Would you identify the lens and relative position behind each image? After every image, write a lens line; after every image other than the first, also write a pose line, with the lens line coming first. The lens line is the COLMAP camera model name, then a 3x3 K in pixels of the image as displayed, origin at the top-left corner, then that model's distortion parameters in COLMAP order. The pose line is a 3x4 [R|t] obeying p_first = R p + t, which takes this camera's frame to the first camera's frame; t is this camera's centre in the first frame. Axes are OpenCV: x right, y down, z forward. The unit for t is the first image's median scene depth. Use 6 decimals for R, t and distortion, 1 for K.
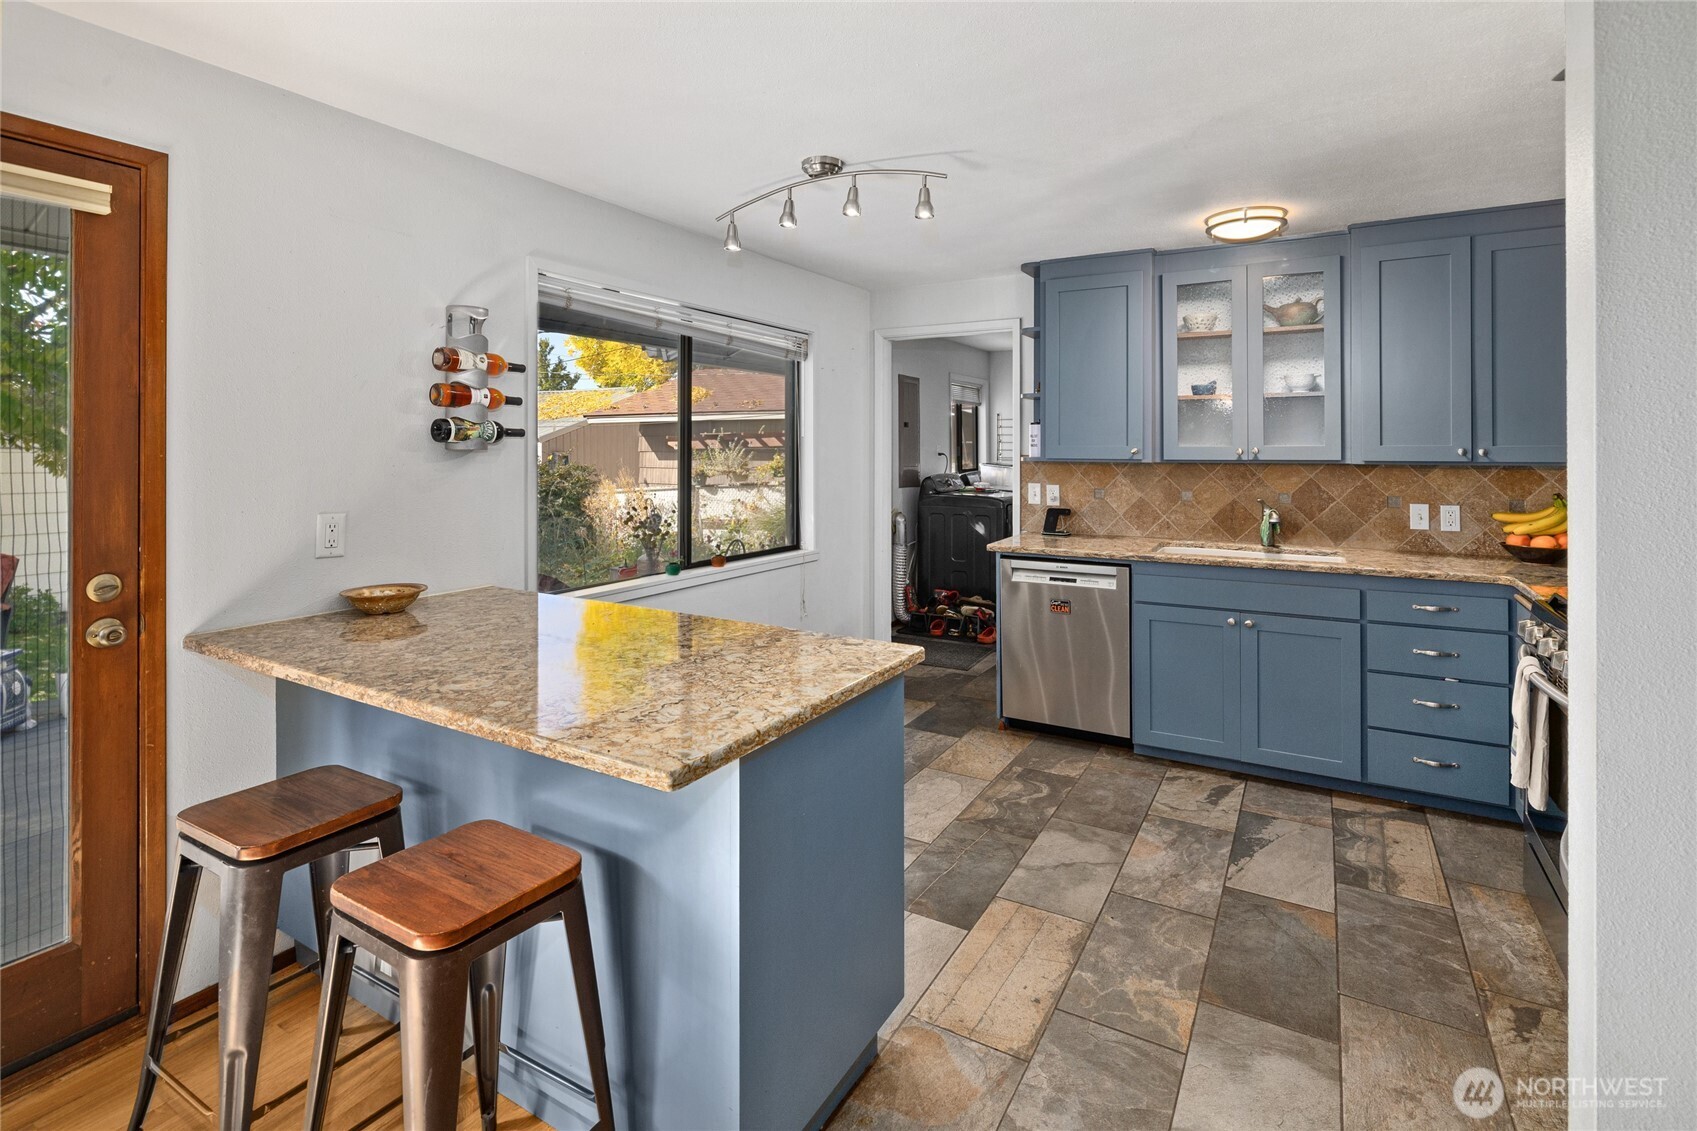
lens RADIAL K [[801.6, 0, 863.0], [0, 801.6, 449.2], [0, 0, 1]] dist [0.020251, 0.000323]
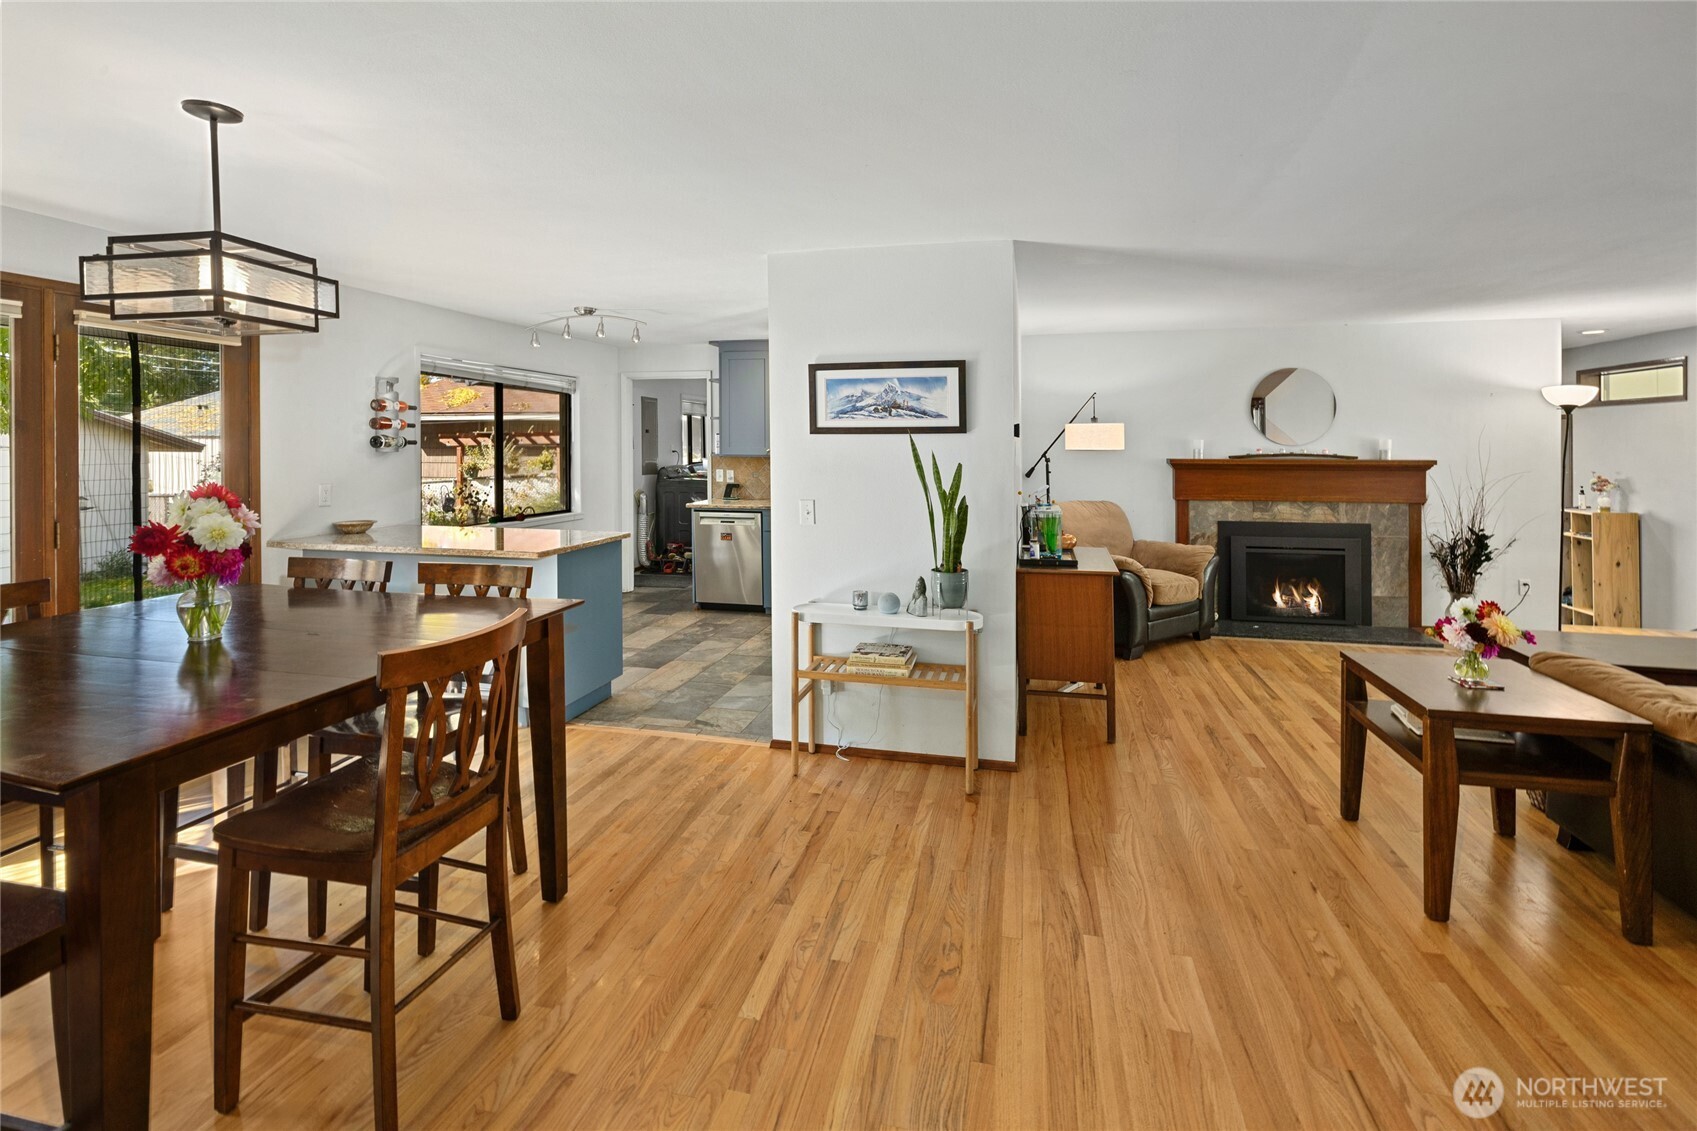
lens RADIAL K [[776.5, 0, 862.4], [0, 776.5, 456.3], [0, 0, 1]] dist [-0.000234, -0.000140]
pose [[0.957931, -0.004211, 0.286967, 0.035450], [-0.000552, 0.999863, 0.016515, -0.012515], [-0.286998, -0.015978, 0.957798, -0.685836]]
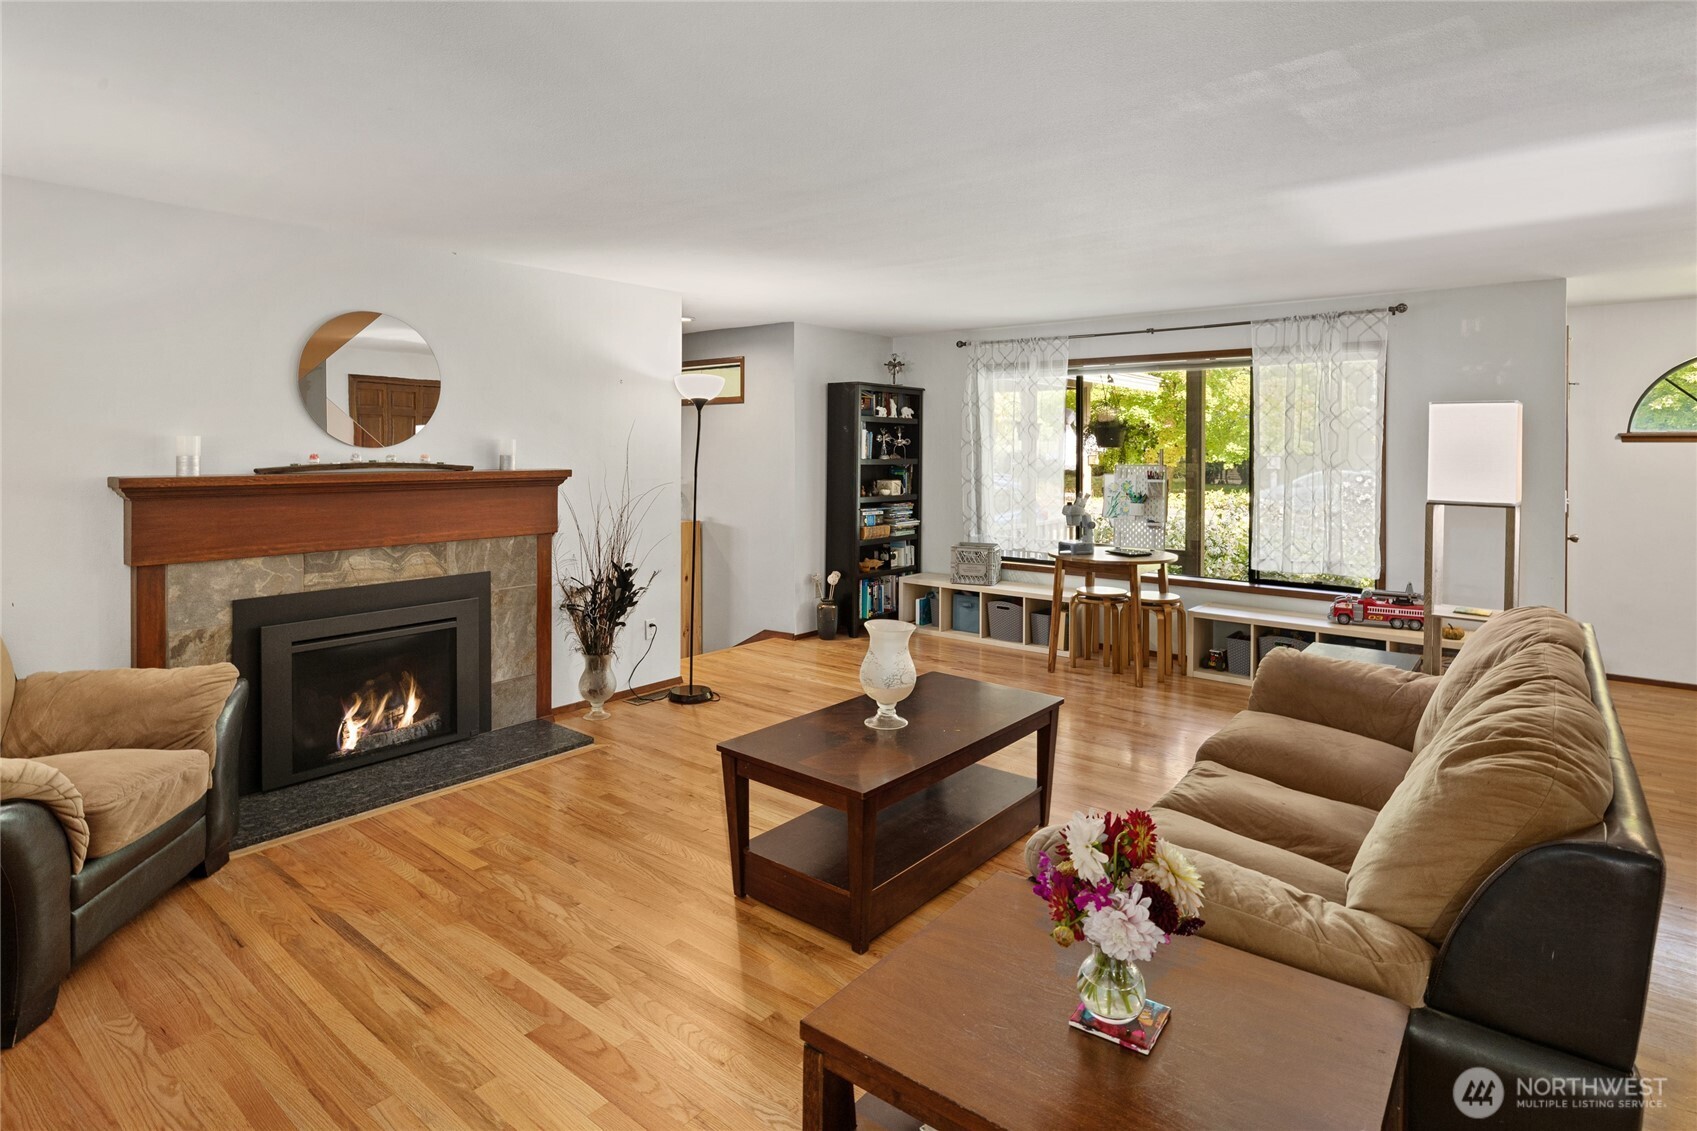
lens RADIAL K [[903.0, 0, 825.7], [0, 903.0, 449.2], [0, 0, 1]] dist [0.015668, 0.000483]
pose [[0.197429, -0.001483, 0.980316, 0.385100], [-0.002580, 0.999995, 0.002033, -0.011529], [-0.980314, -0.002931, 0.197424, -0.171476]]
